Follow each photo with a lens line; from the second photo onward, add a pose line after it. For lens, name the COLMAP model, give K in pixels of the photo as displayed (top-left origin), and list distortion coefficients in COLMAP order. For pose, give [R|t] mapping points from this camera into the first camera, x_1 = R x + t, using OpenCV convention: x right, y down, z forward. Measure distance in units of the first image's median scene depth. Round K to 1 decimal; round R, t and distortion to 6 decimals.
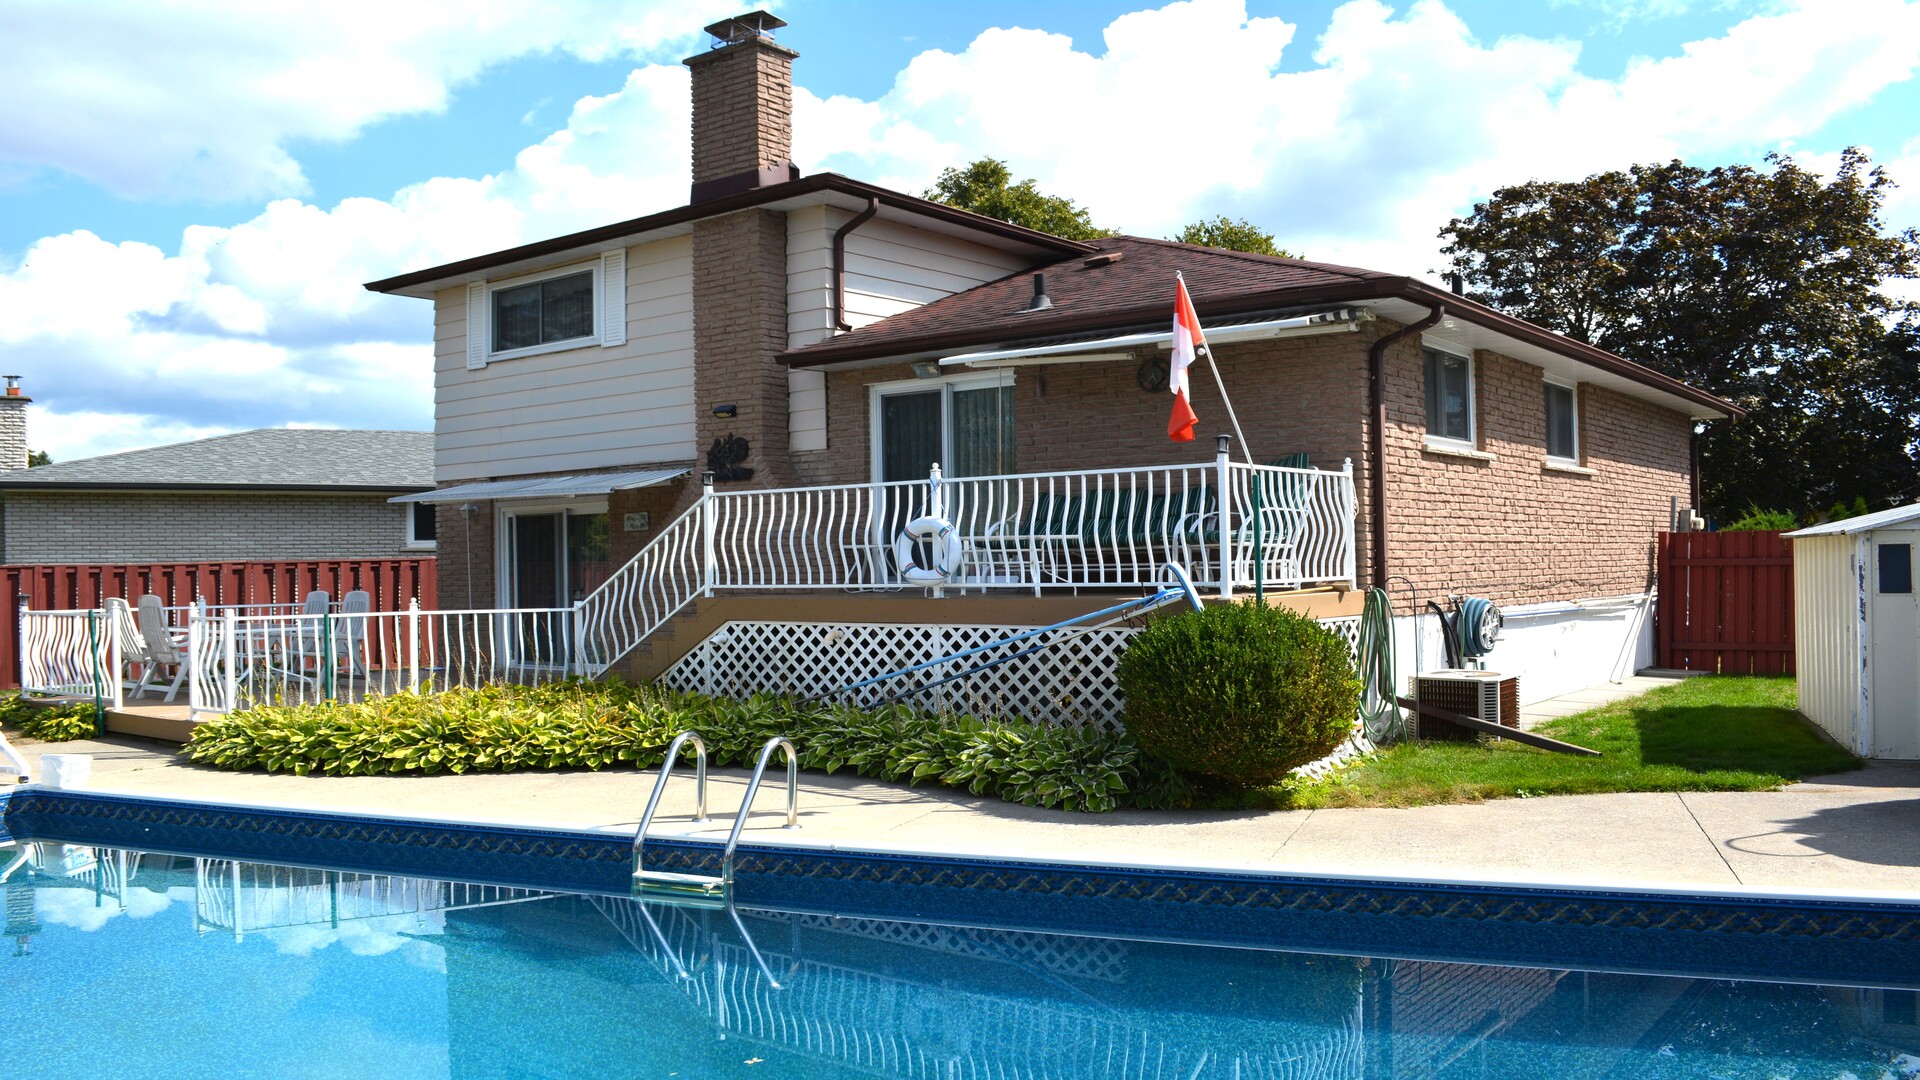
lens RADIAL K [[1519.2, 0, 948.7], [0, 1519.2, 548.9], [0, 0, 1]] dist [-0.091555, 0.021190]
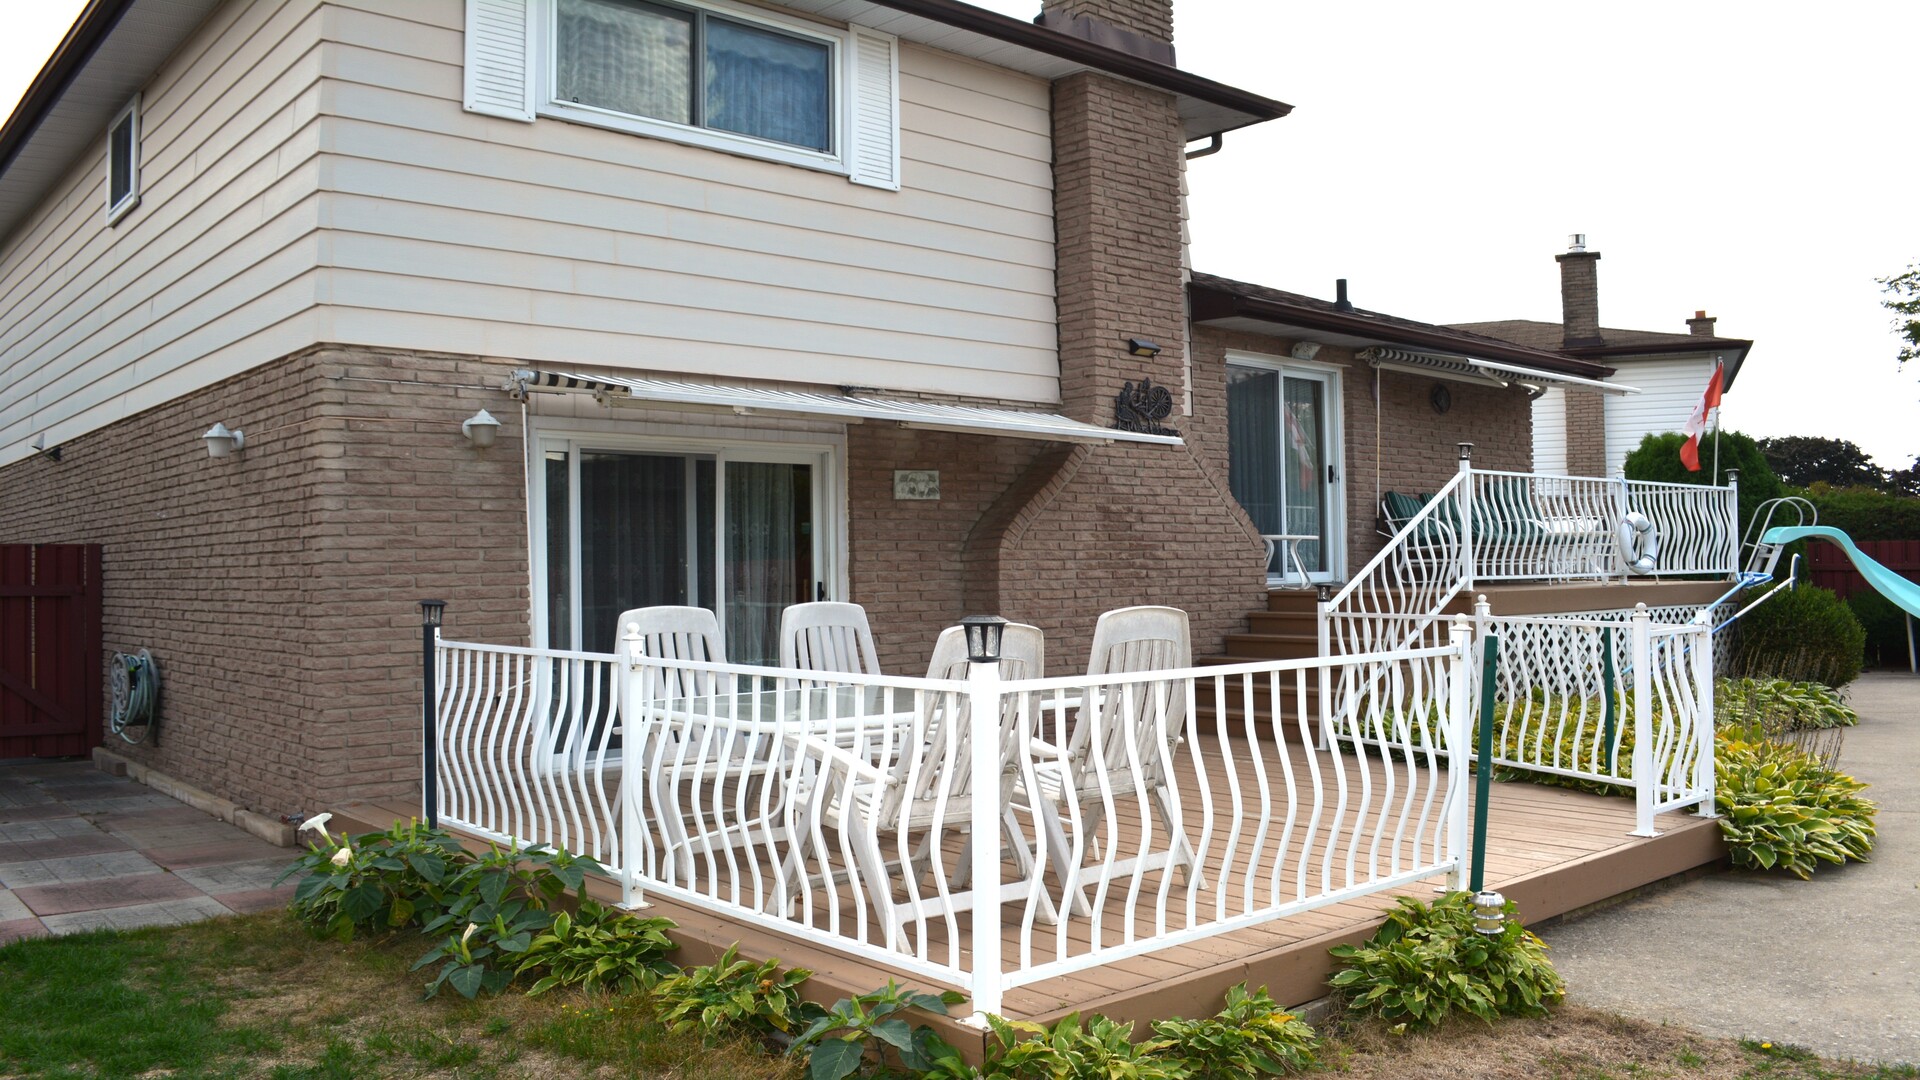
lens RADIAL K [[1519.2, 0, 948.7], [0, 1519.2, 548.9], [0, 0, 1]] dist [-0.091555, 0.021190]
pose [[0.192460, 0.024685, 0.980994, -1.046286], [-0.003325, 0.999694, -0.024503, 0.029732], [-0.981299, 0.001454, 0.192483, 1.127213]]
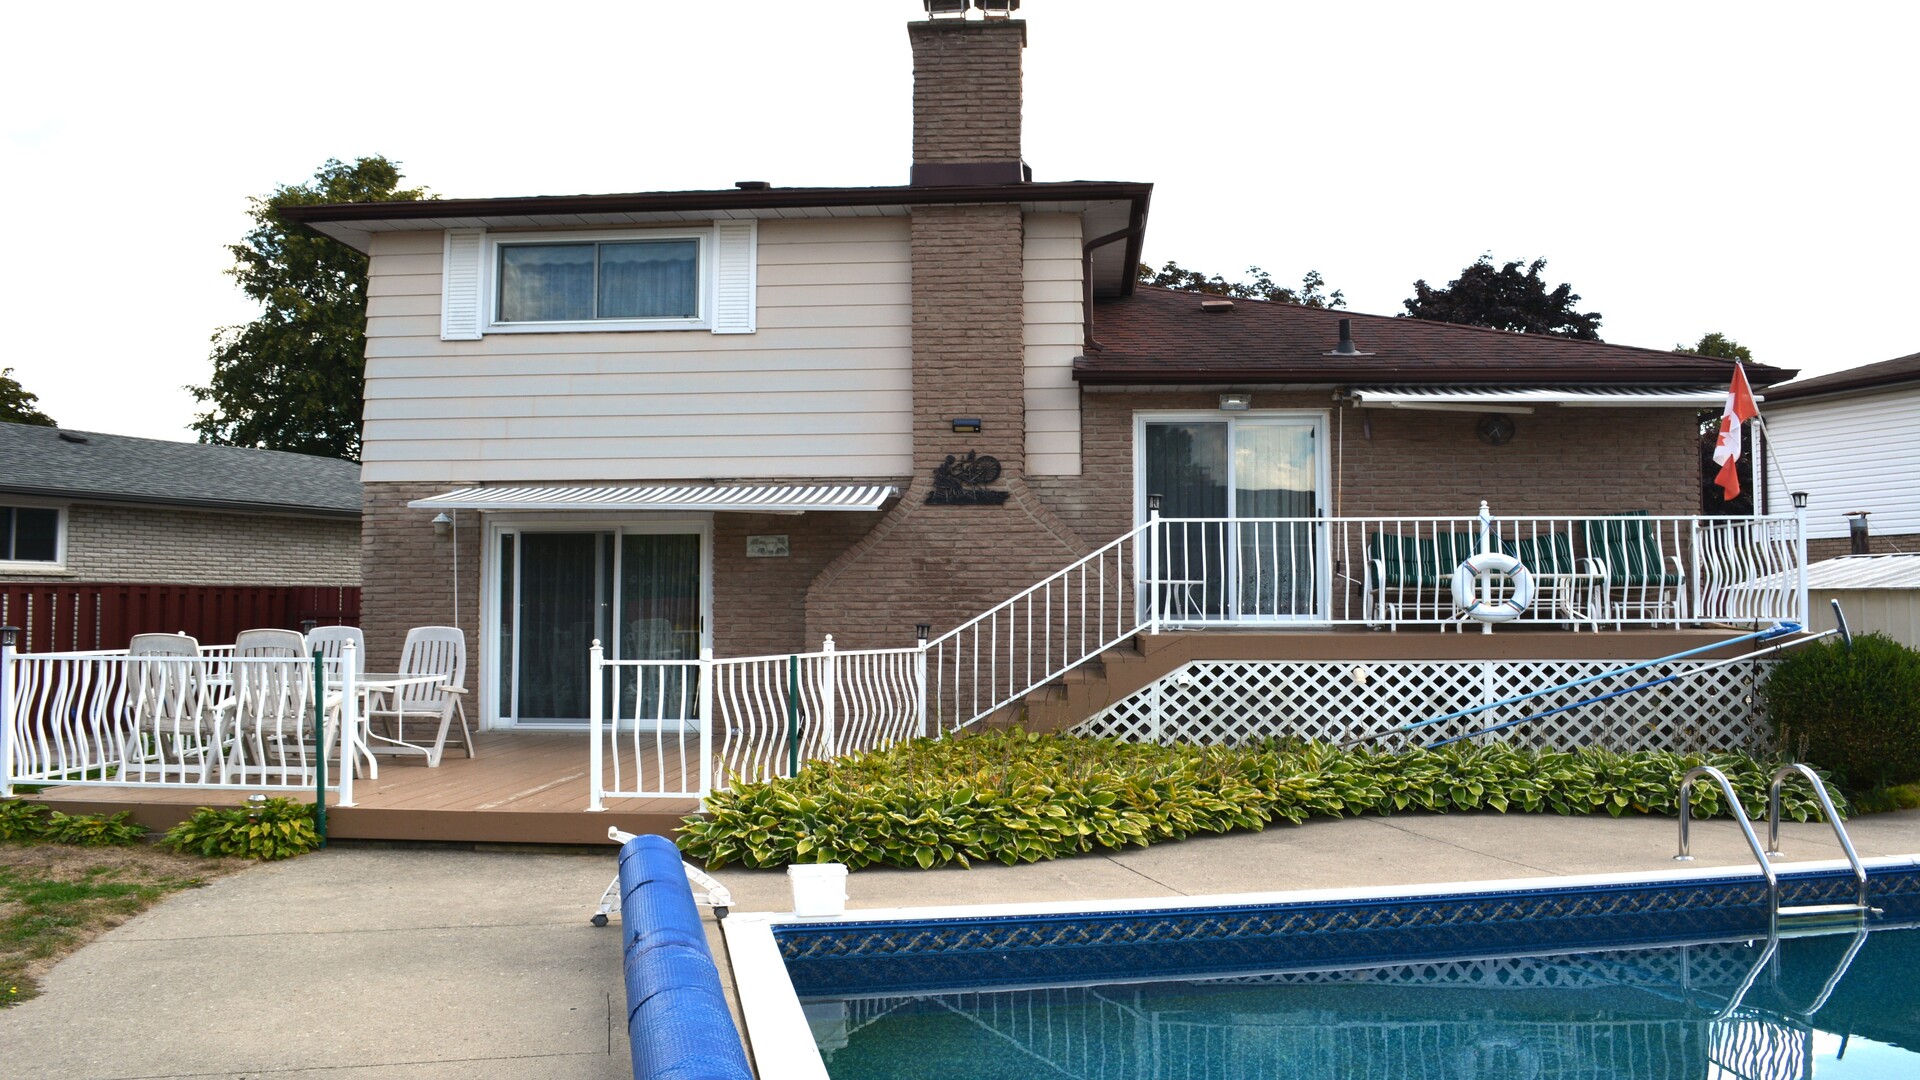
lens RADIAL K [[1519.2, 0, 948.7], [0, 1519.2, 548.9], [0, 0, 1]] dist [-0.091555, 0.021190]
pose [[0.835945, 0.035627, 0.547655, -0.754063], [-0.017592, 0.999117, -0.038144, 0.017821], [-0.548531, 0.022252, 0.835834, 0.318448]]
